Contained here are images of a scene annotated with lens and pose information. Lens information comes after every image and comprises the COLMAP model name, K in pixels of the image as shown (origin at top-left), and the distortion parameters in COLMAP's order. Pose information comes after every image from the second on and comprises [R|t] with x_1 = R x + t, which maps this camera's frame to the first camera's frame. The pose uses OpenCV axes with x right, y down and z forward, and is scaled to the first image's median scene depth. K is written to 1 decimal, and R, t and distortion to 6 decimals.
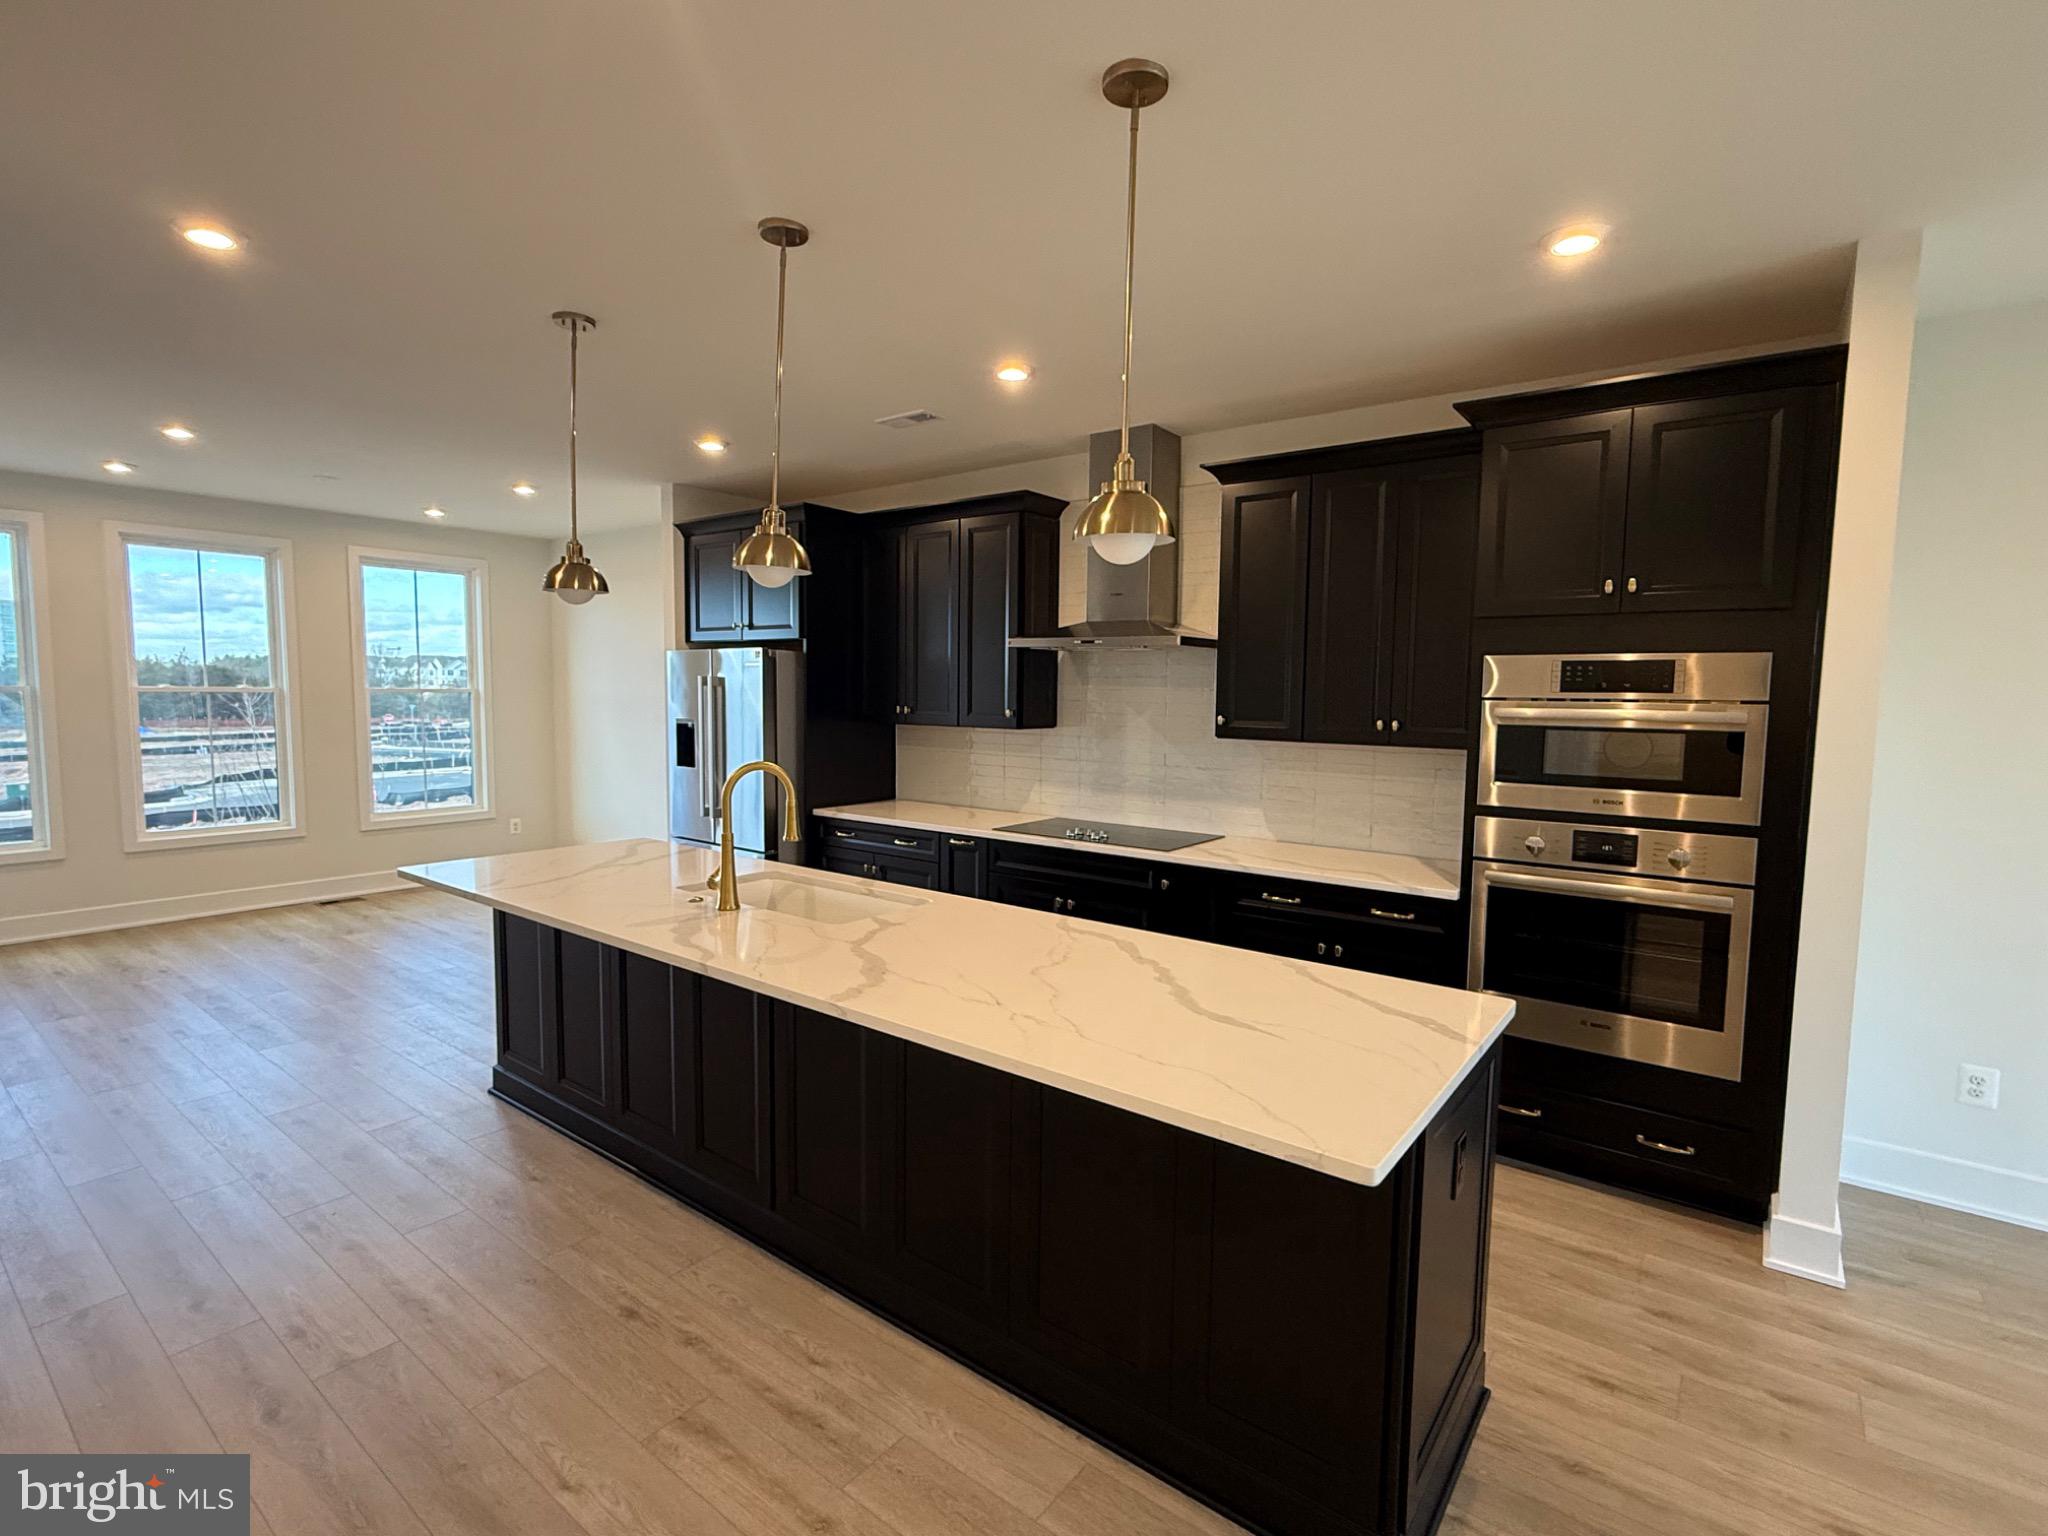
lens RADIAL K [[968.6, 0, 1024.0], [0, 968.6, 768.0], [0, 0, 1]] dist [0.015056, -0.000357]
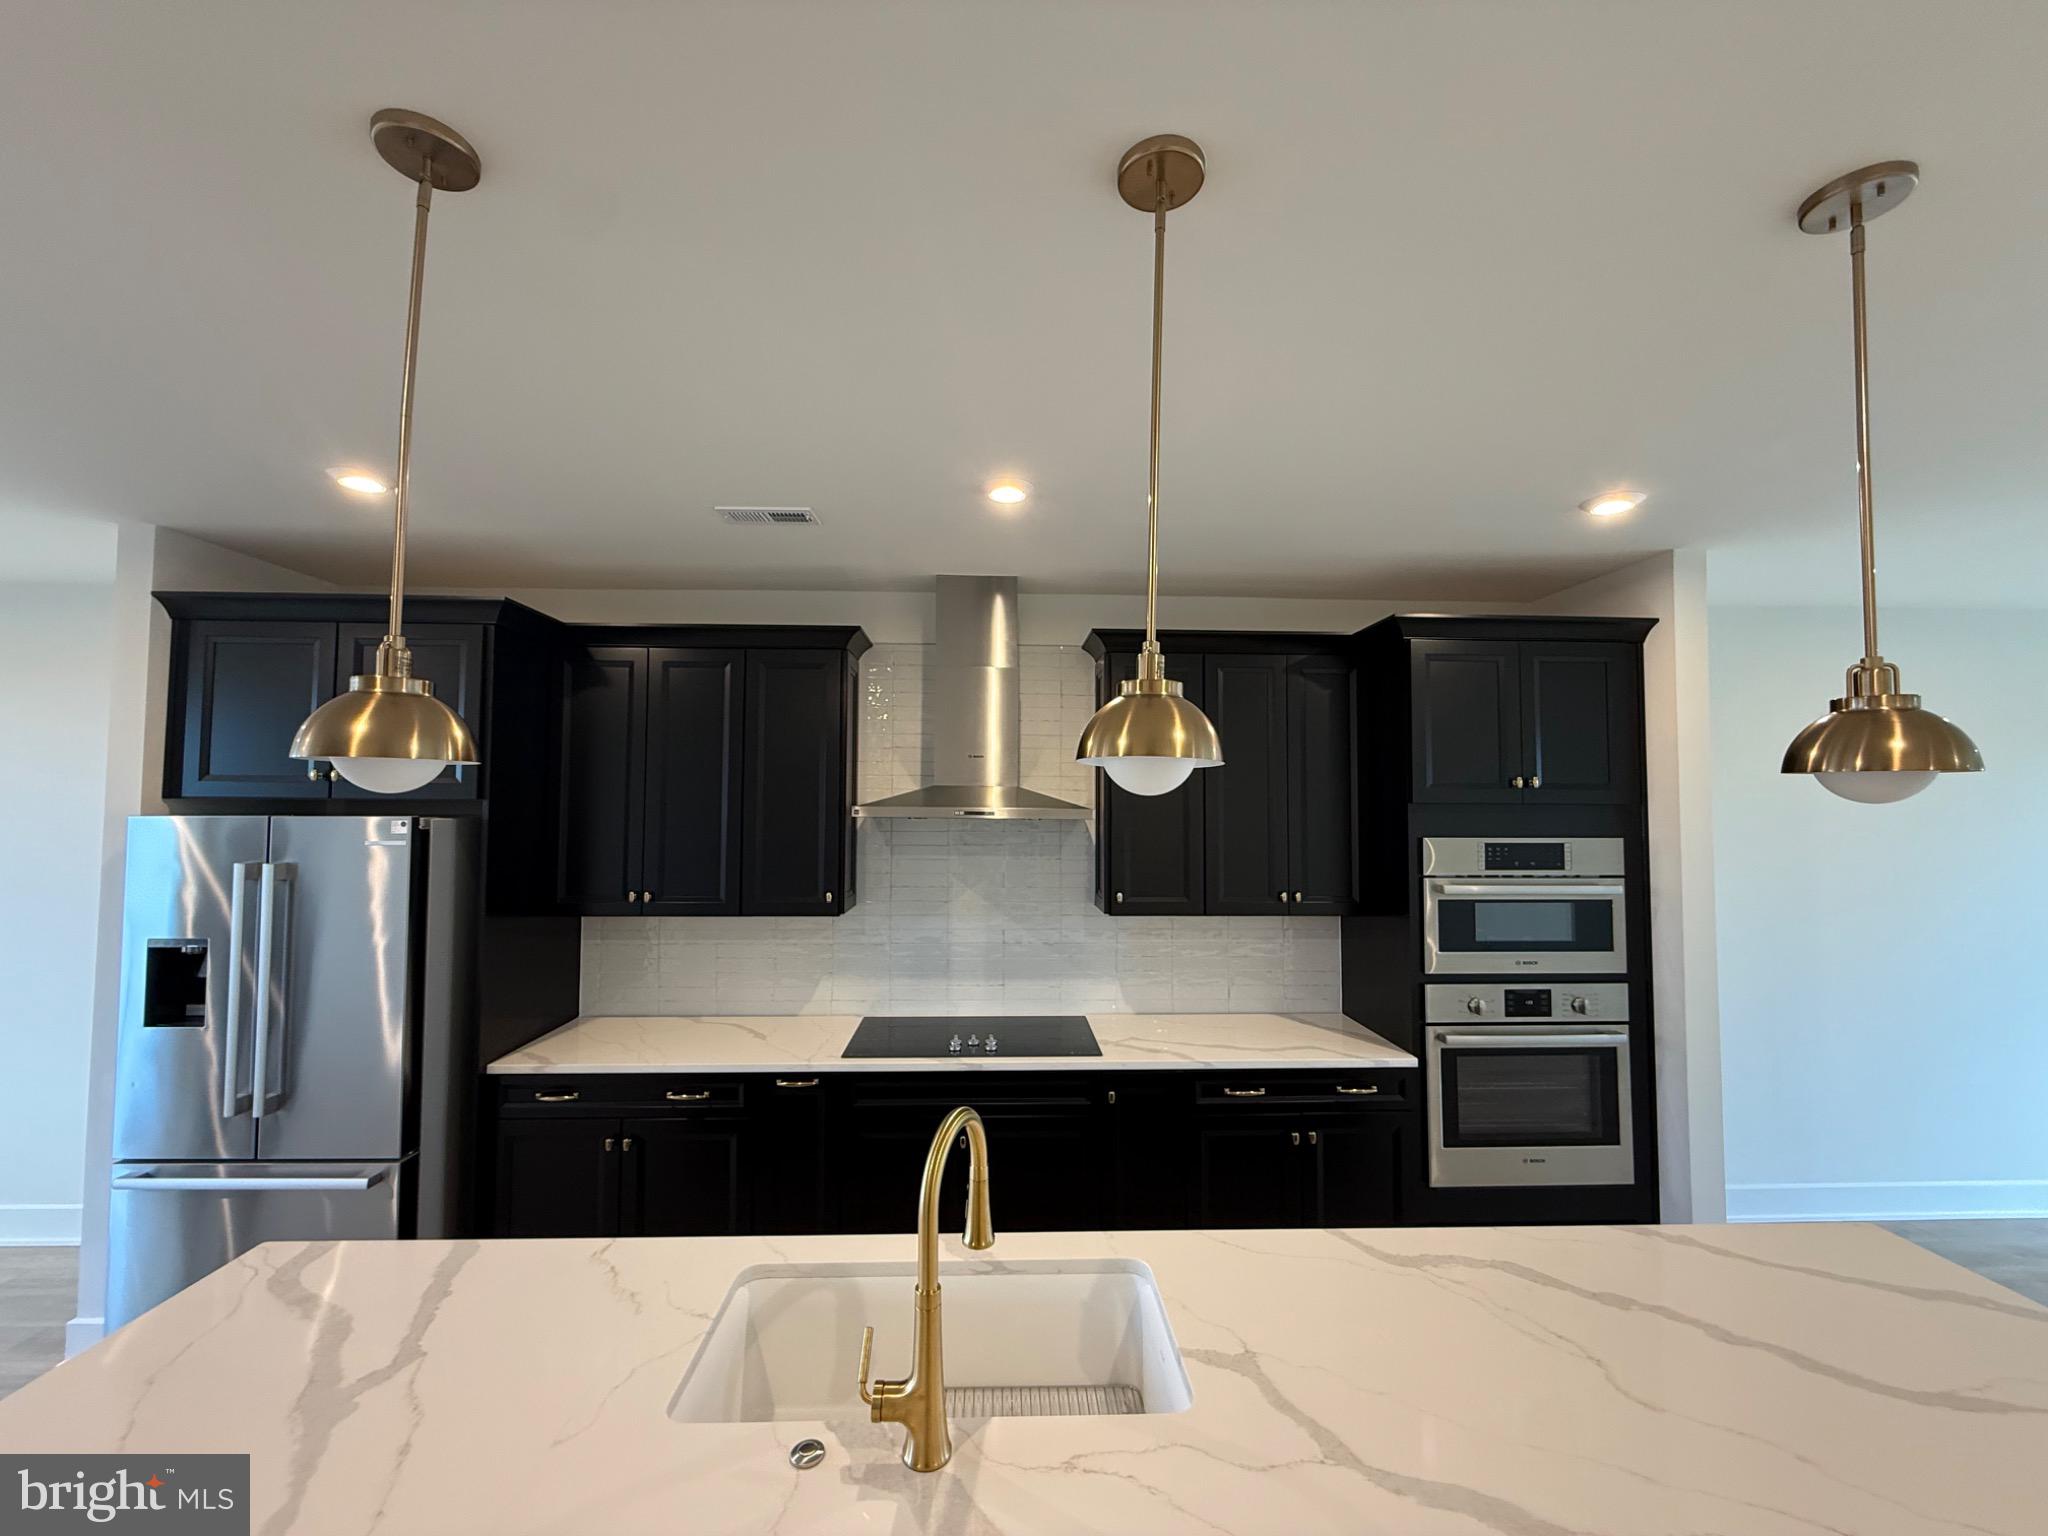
lens RADIAL K [[811.7, 0, 1024.0], [0, 811.7, 768.0], [0, 0, 1]] dist [0.000165, -0.000577]
pose [[0.776127, 0.020554, 0.630241, -0.468077], [0.057112, 0.993069, -0.102719, -0.125834], [-0.627984, 0.115718, 0.769575, 0.566819]]
